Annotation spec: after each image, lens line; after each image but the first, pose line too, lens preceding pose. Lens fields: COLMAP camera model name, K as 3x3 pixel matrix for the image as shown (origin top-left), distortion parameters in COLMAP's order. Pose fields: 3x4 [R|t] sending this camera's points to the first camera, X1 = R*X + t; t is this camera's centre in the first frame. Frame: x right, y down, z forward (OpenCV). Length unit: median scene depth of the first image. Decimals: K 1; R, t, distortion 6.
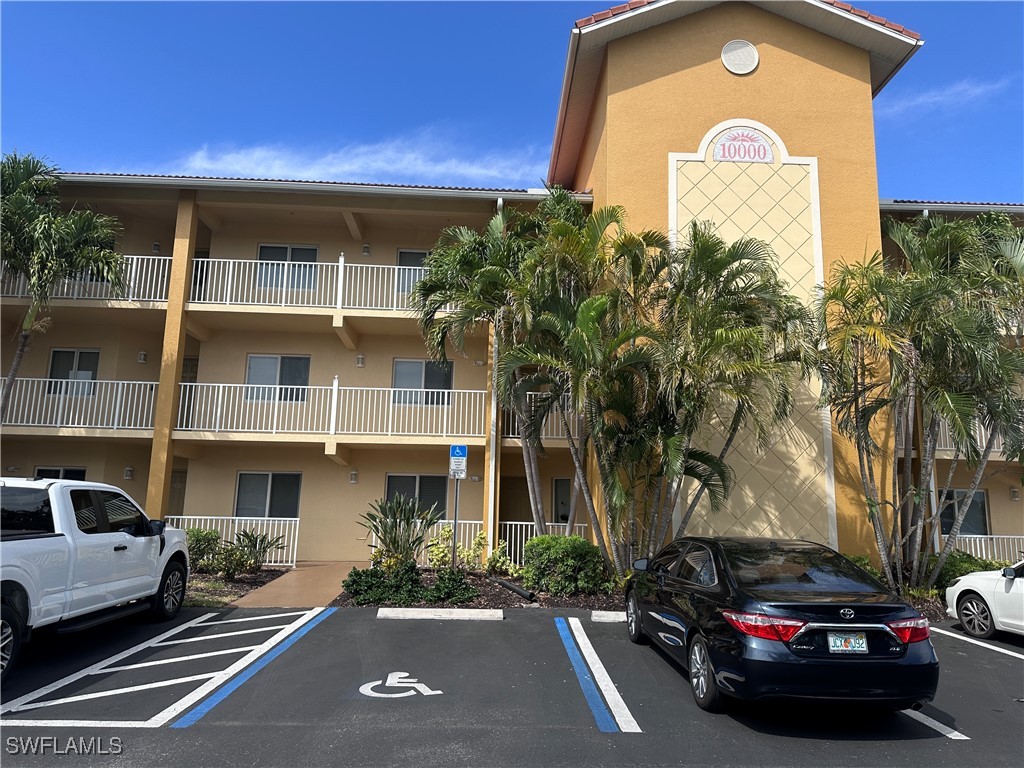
lens RADIAL K [[709.9, 0, 512.0], [0, 709.9, 384.0], [0, 0, 1]] dist [0.096561, -0.124501]
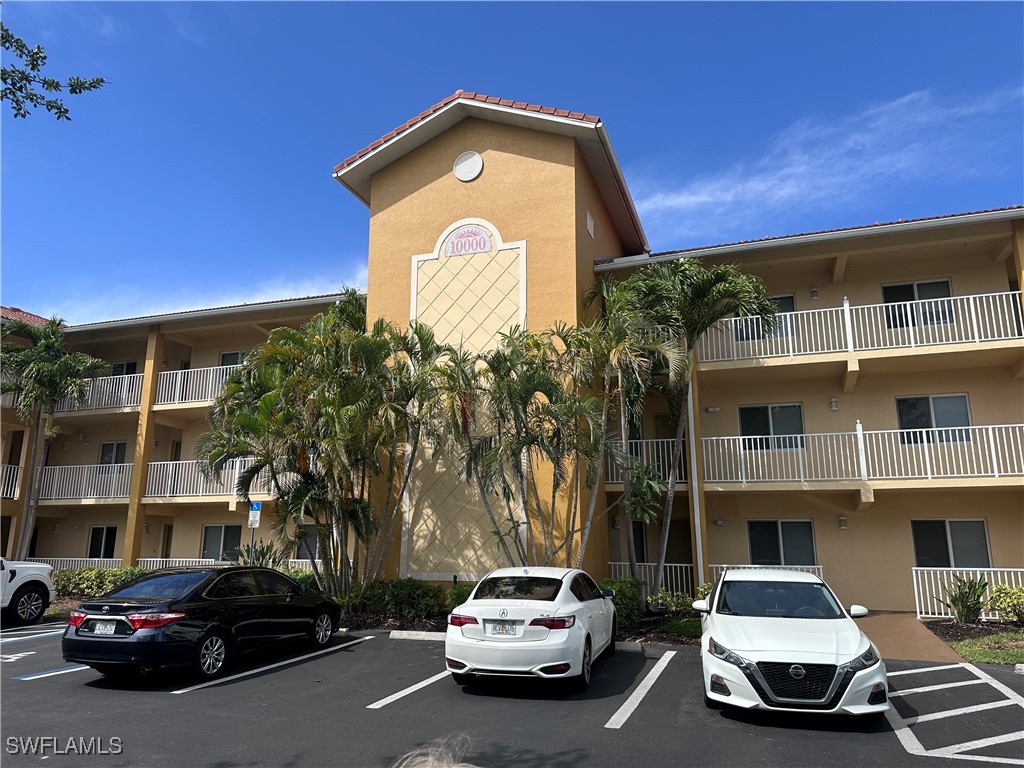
lens RADIAL K [[713.5, 0, 500.7], [0, 713.5, 391.5], [0, 0, 1]] dist [0.104936, -0.137496]
pose [[0.934691, -0.094428, -0.342690, 0.707319], [0.079208, 0.995159, -0.058175, -0.003803], [0.346524, 0.027232, 0.937646, -0.094970]]
